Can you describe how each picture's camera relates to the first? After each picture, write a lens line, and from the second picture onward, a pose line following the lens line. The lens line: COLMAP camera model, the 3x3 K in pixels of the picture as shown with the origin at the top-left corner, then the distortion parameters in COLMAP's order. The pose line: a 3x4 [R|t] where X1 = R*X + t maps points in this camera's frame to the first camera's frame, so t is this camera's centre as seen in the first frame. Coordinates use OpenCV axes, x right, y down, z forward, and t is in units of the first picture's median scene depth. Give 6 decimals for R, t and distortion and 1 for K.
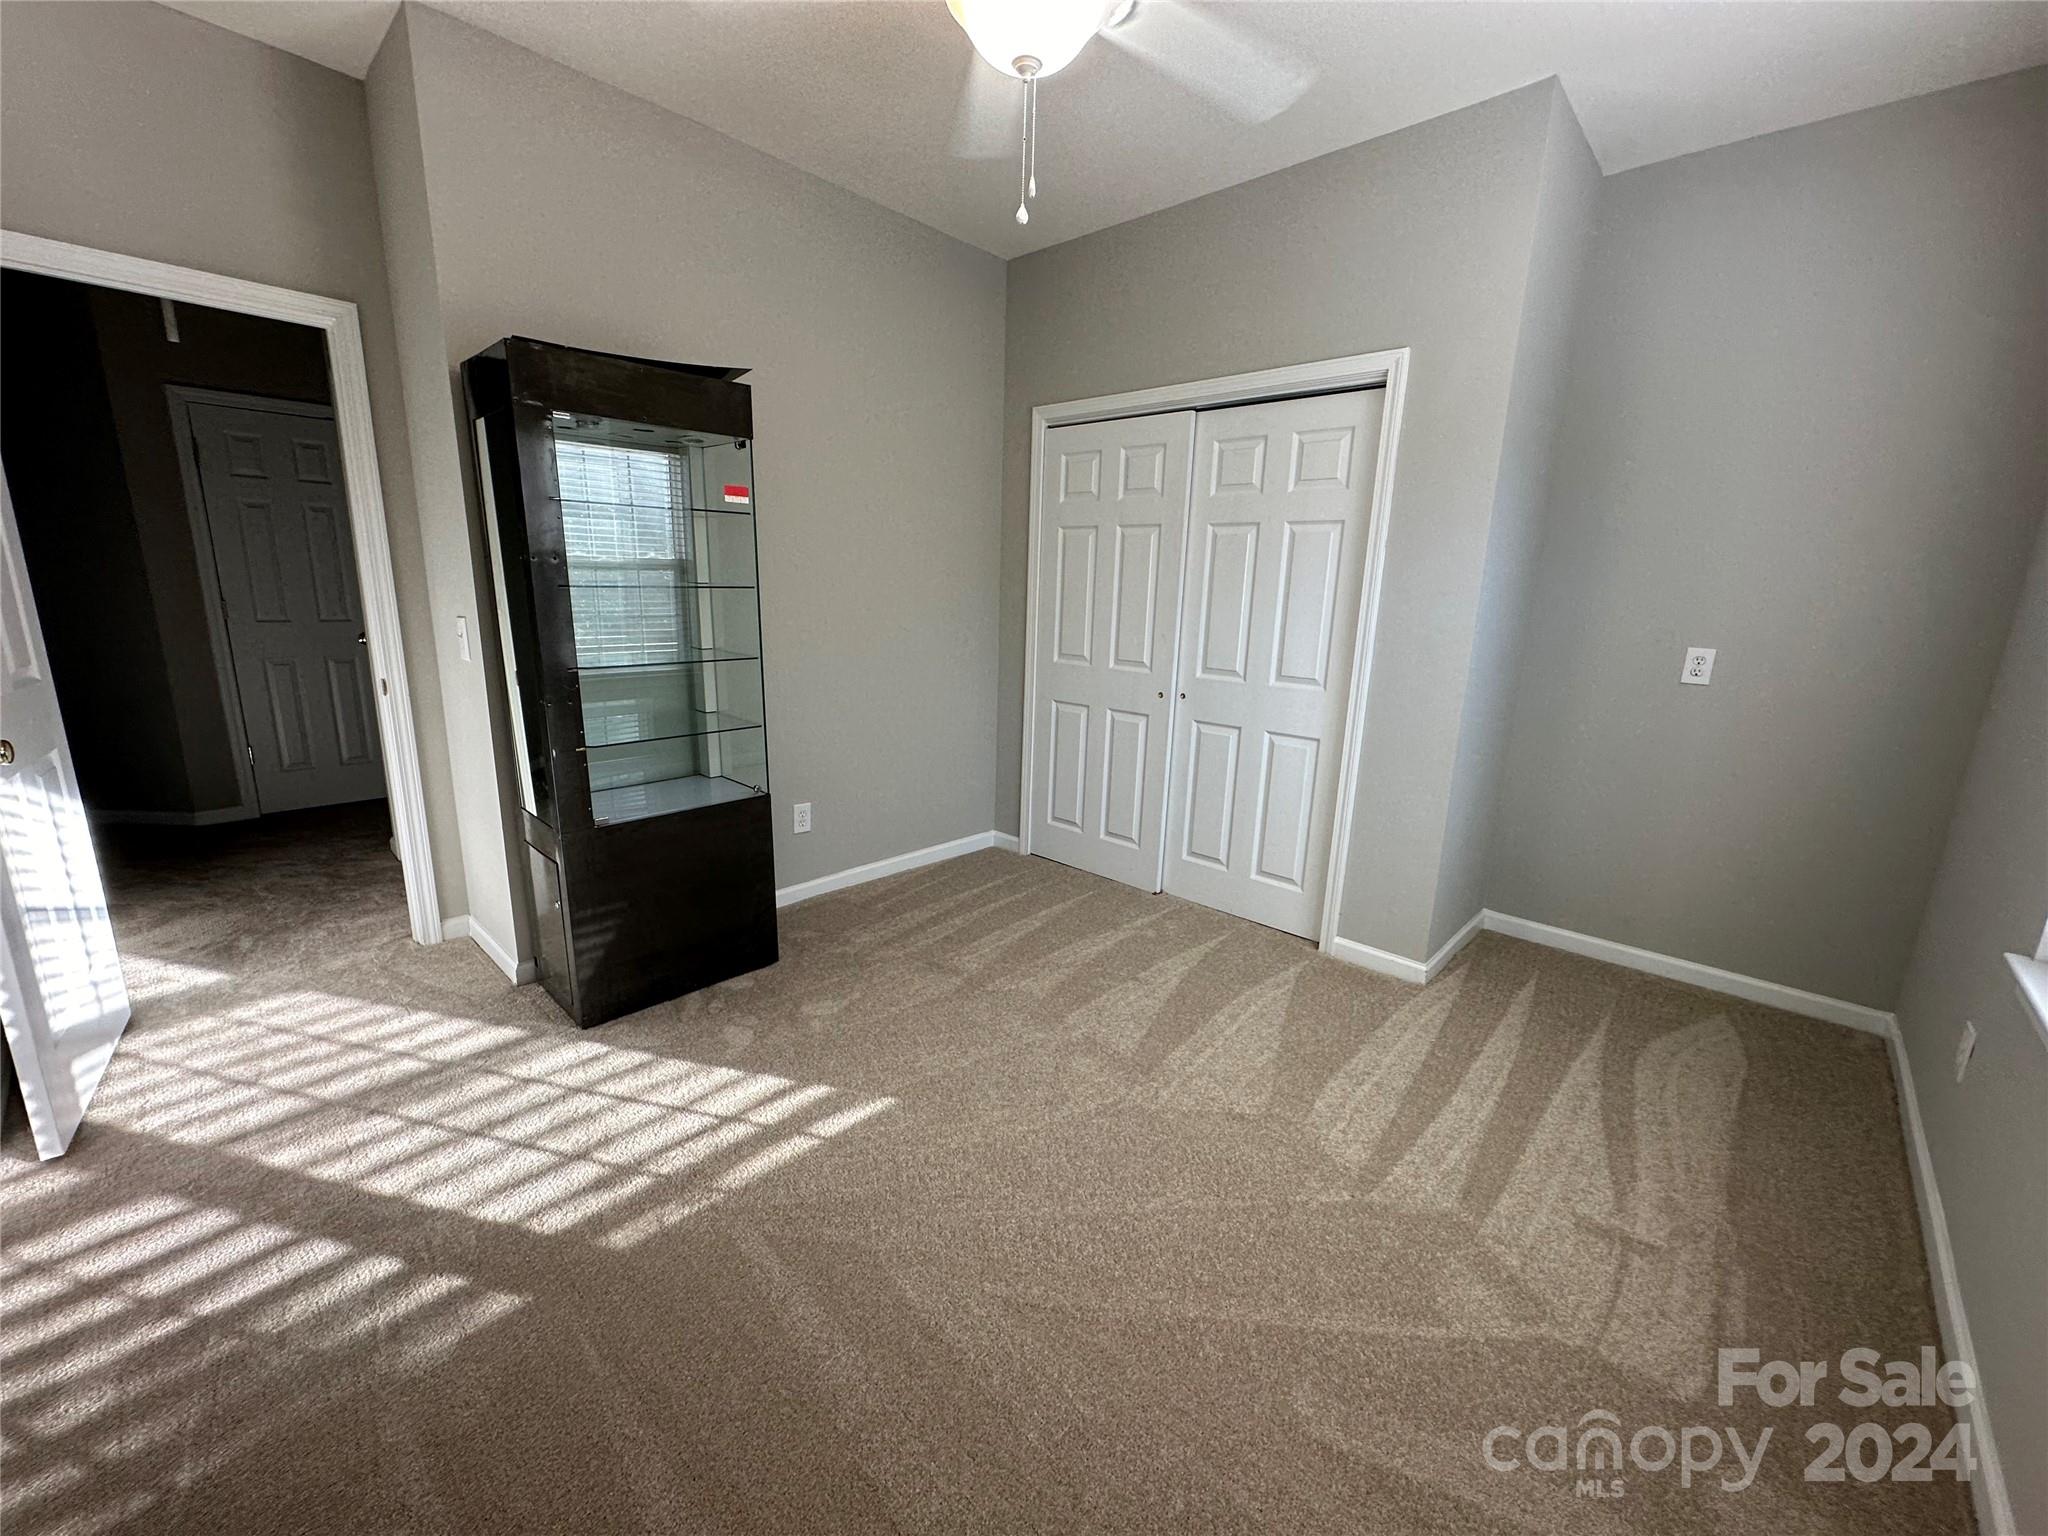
lens RADIAL K [[818.4, 0, 1025.1], [0, 818.4, 767.7], [0, 0, 1]] dist [-0.001399, 0.000126]
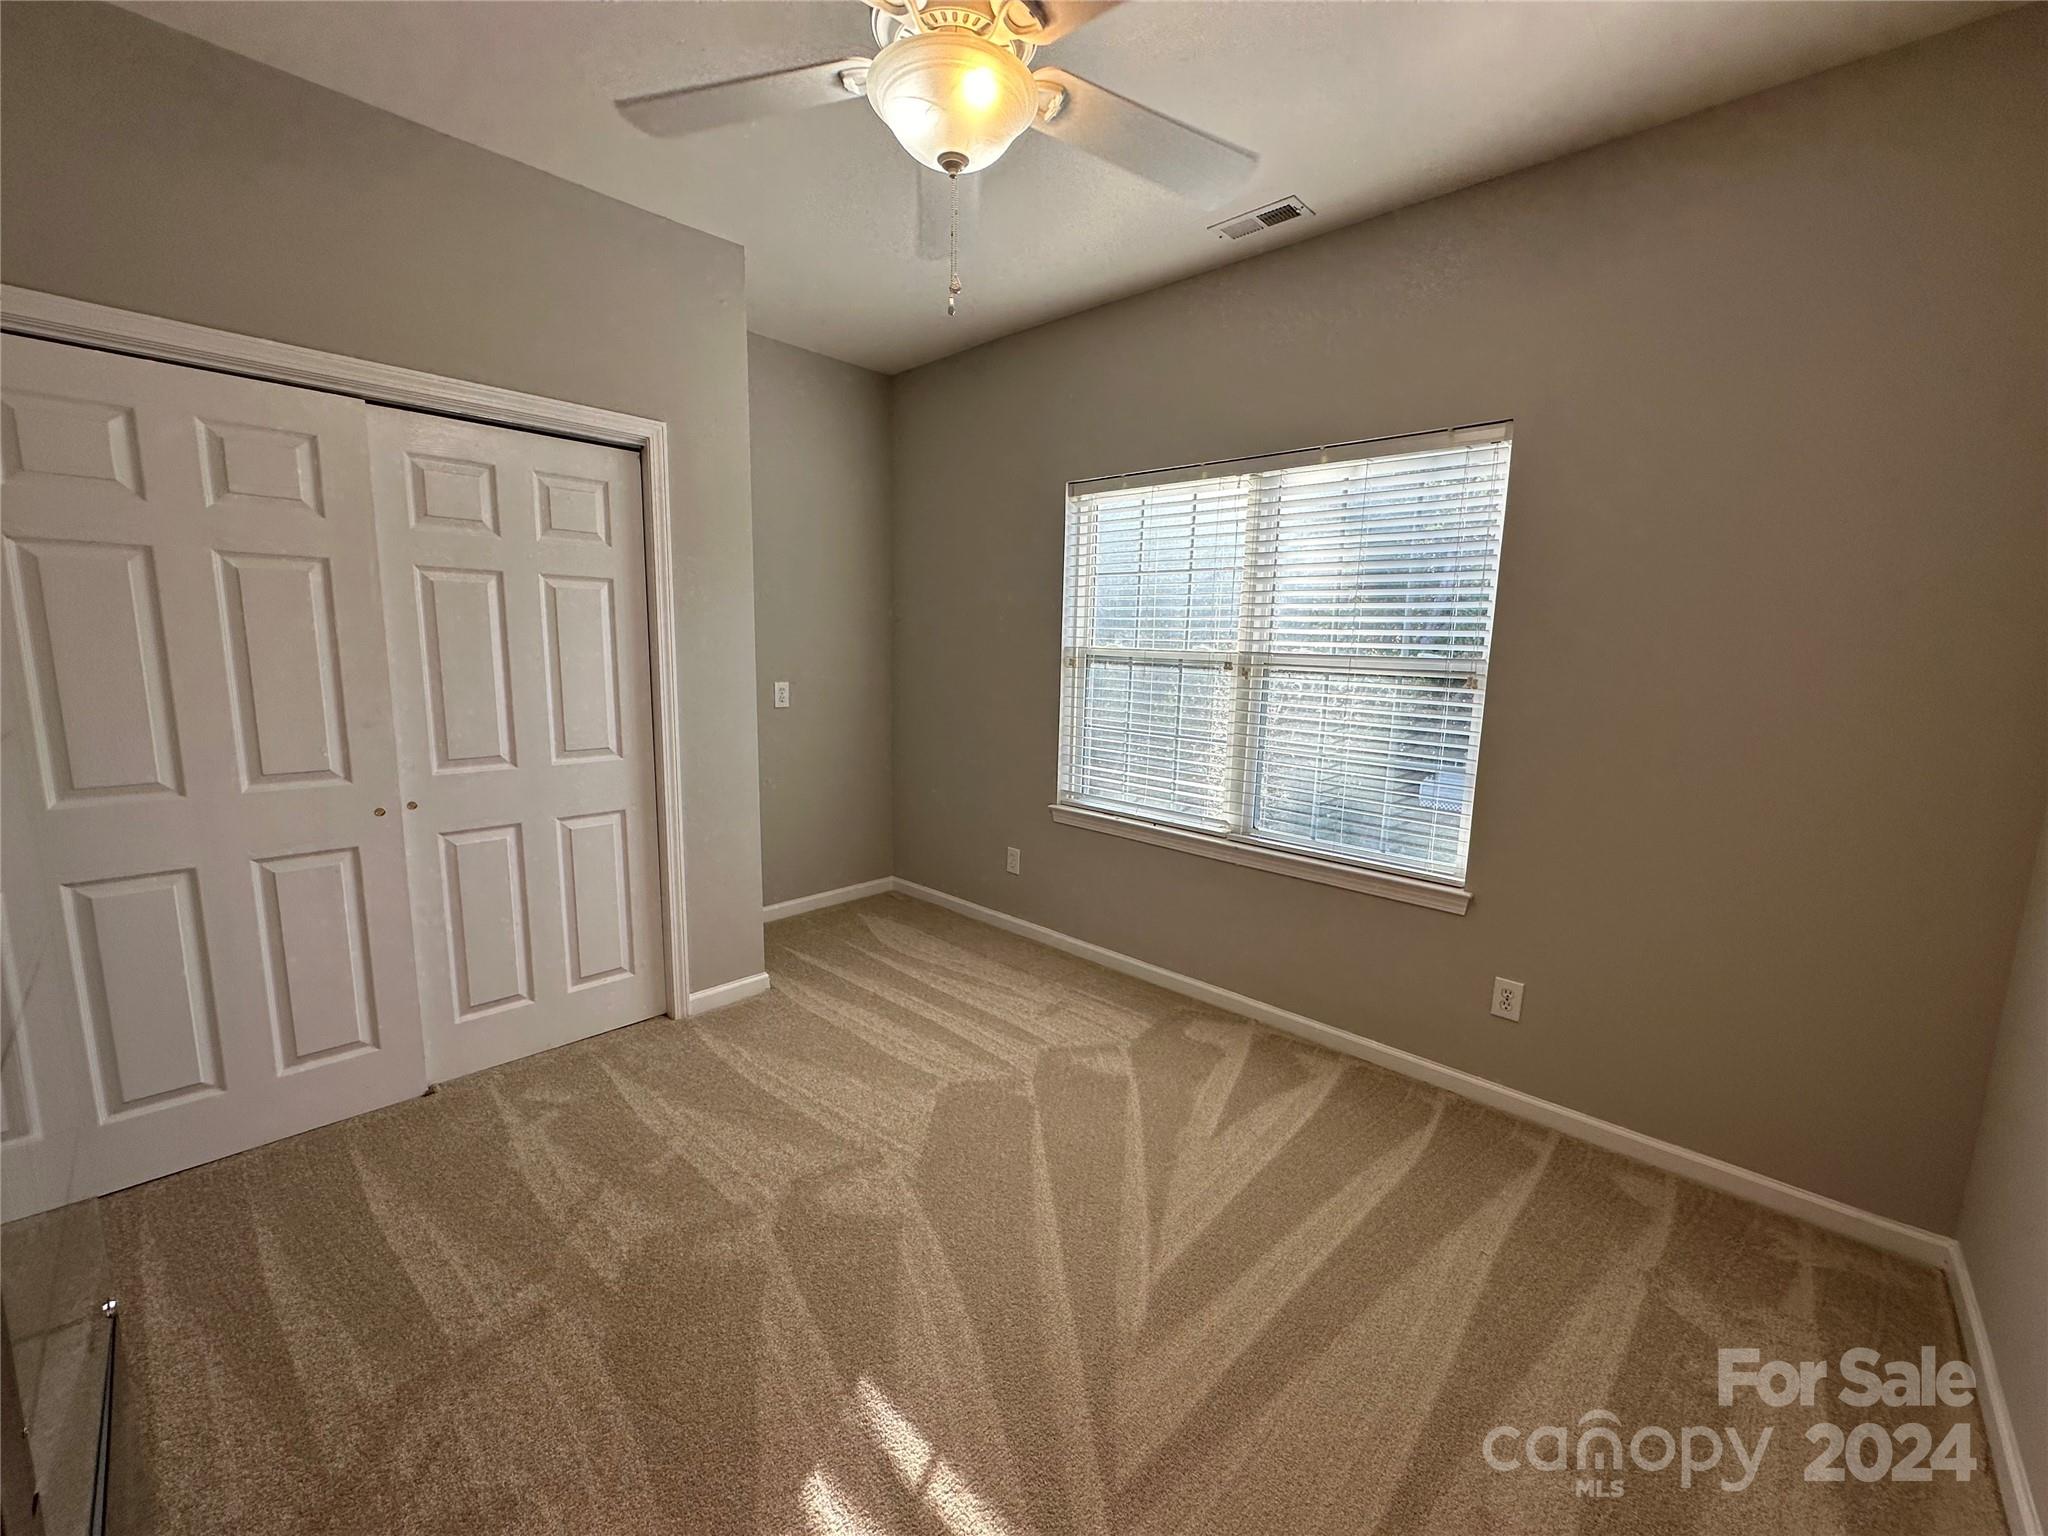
lens RADIAL K [[818.4, 0, 1025.1], [0, 818.4, 767.7], [0, 0, 1]] dist [-0.001399, 0.000126]
pose [[0.006577, -0.182781, 0.983132, -0.593692], [0.197914, 0.963943, 0.177890, -0.170262], [-0.980197, 0.193406, 0.042515, 0.547556]]
